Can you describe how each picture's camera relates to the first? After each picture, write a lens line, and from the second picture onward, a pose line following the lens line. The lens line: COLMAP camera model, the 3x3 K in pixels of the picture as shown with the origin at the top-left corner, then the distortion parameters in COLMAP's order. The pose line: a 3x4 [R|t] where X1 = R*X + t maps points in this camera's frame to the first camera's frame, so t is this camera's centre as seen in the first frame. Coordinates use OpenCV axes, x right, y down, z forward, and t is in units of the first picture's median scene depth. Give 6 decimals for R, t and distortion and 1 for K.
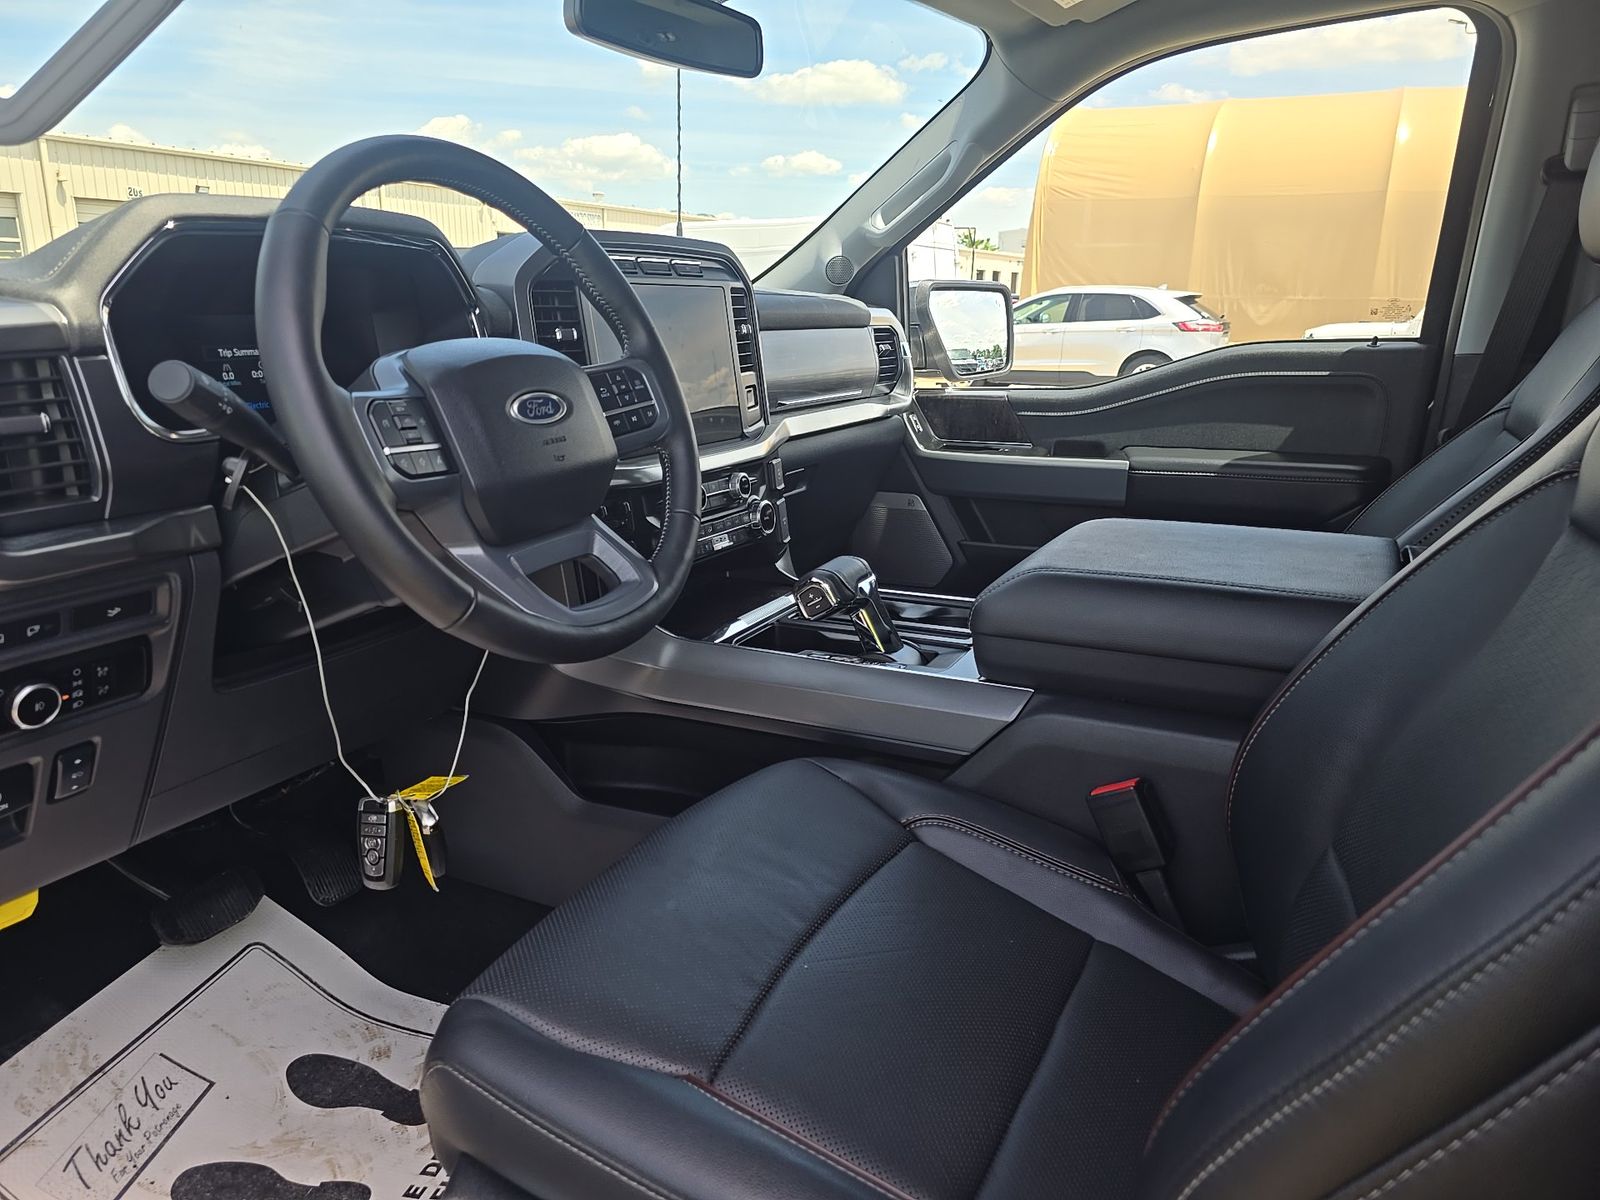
lens RADIAL K [[1086.1, 0, 802.3], [0, 1086.1, 607.2], [0, 0, 1]] dist [0.036721, -0.035608]
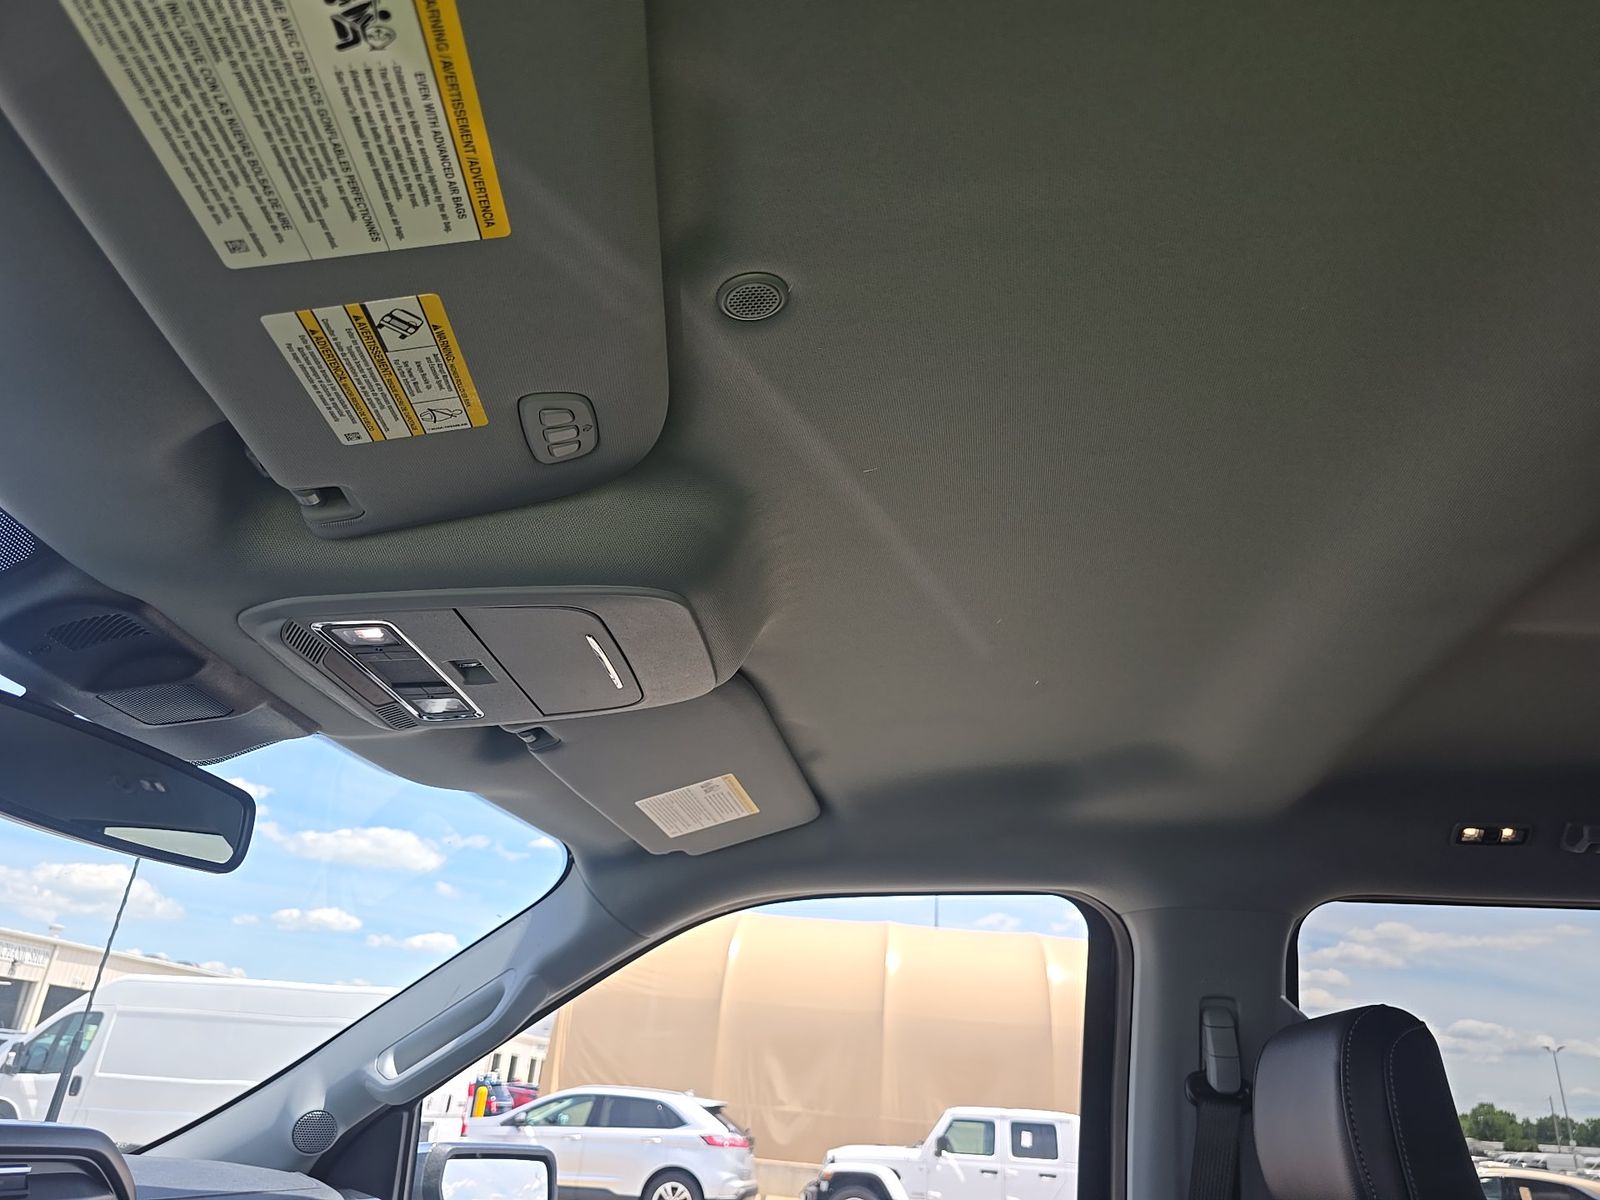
lens RADIAL K [[1086.1, 0, 802.3], [0, 1086.1, 607.2], [0, 0, 1]] dist [0.036721, -0.035608]
pose [[0.914710, 0.216275, 0.341367, 0.007760], [0.049060, 0.779055, -0.625033, -0.112586], [-0.401123, 0.588471, 0.701999, 0.192439]]
